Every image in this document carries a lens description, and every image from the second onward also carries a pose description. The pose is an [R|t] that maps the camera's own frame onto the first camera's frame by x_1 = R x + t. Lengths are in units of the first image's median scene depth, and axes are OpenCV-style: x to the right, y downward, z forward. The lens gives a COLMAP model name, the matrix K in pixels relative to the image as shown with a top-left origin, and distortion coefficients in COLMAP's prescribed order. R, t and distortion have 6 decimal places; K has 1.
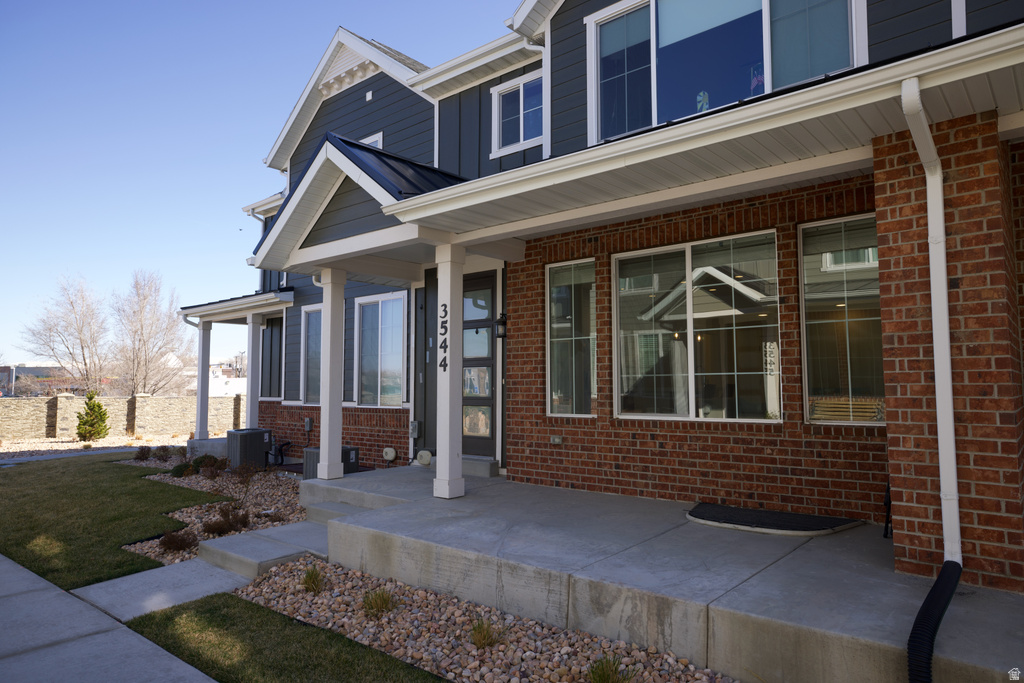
lens RADIAL K [[651.0, 0, 520.0], [0, 651.0, 340.0], [0, 0, 1]] dist [-0.026505, 0.057685]
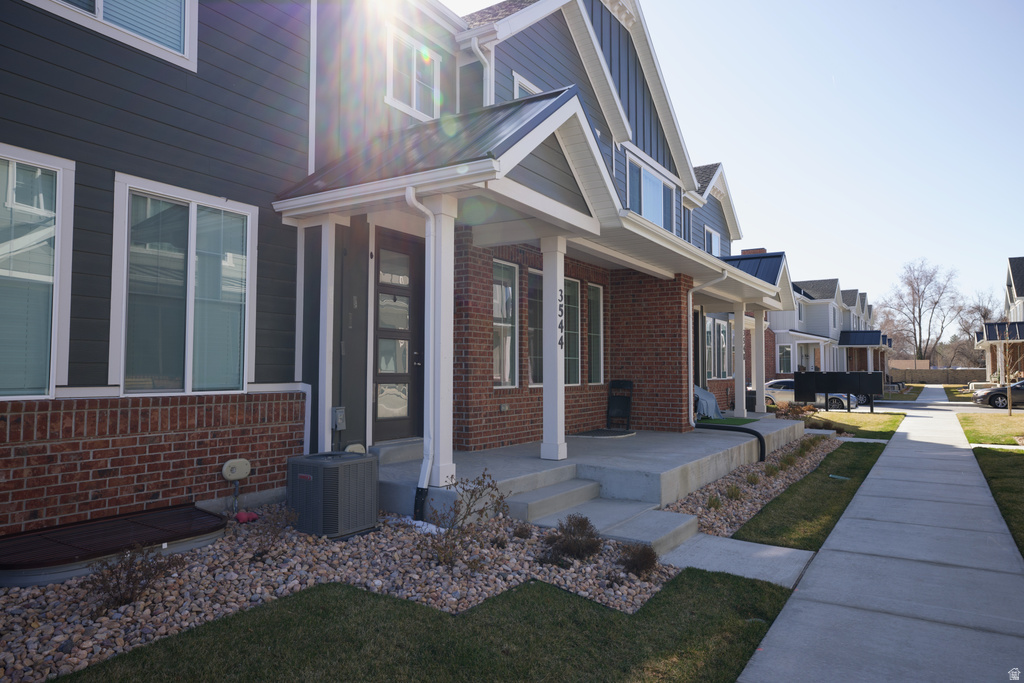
lens RADIAL K [[651.0, 0, 520.0], [0, 651.0, 340.0], [0, 0, 1]] dist [-0.026505, 0.057685]
pose [[-0.129460, 0.051333, 0.990255, -1.231736], [-0.074630, 0.995322, -0.061352, 0.107704], [-0.988772, -0.081845, -0.125023, 1.212966]]
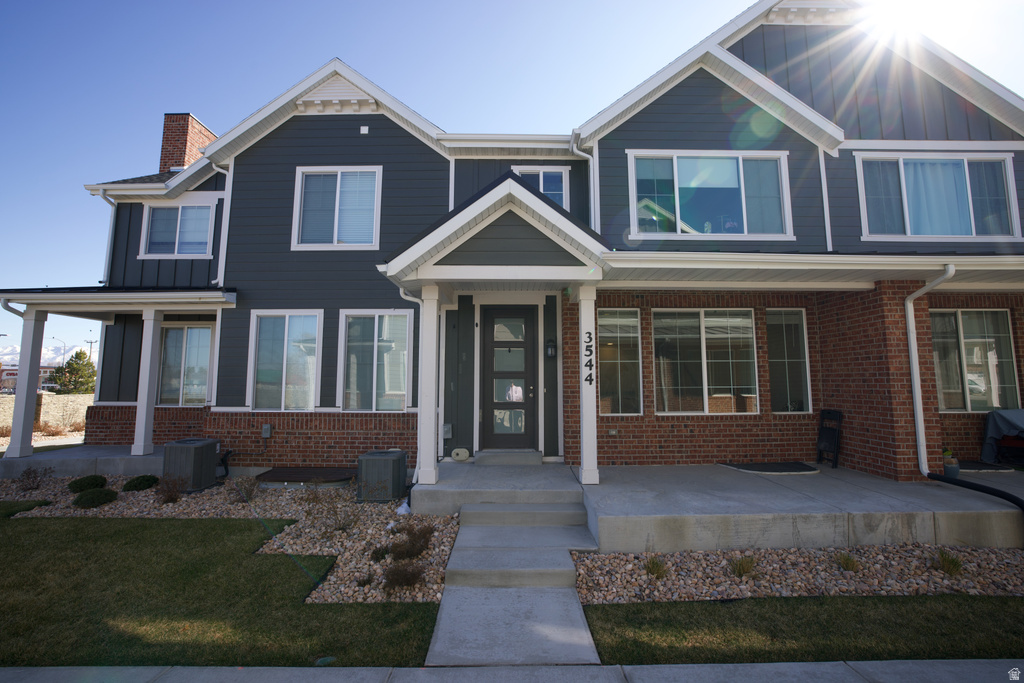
lens RADIAL K [[442.0, 0, 517.9], [0, 442.0, 337.9], [0, 0, 1]] dist [-0.049486, 0.018928]
pose [[0.761171, 0.070498, 0.644709, -0.791395], [-0.049209, 0.997487, -0.050975, 0.007642], [-0.646682, 0.007075, 0.762727, 0.426979]]
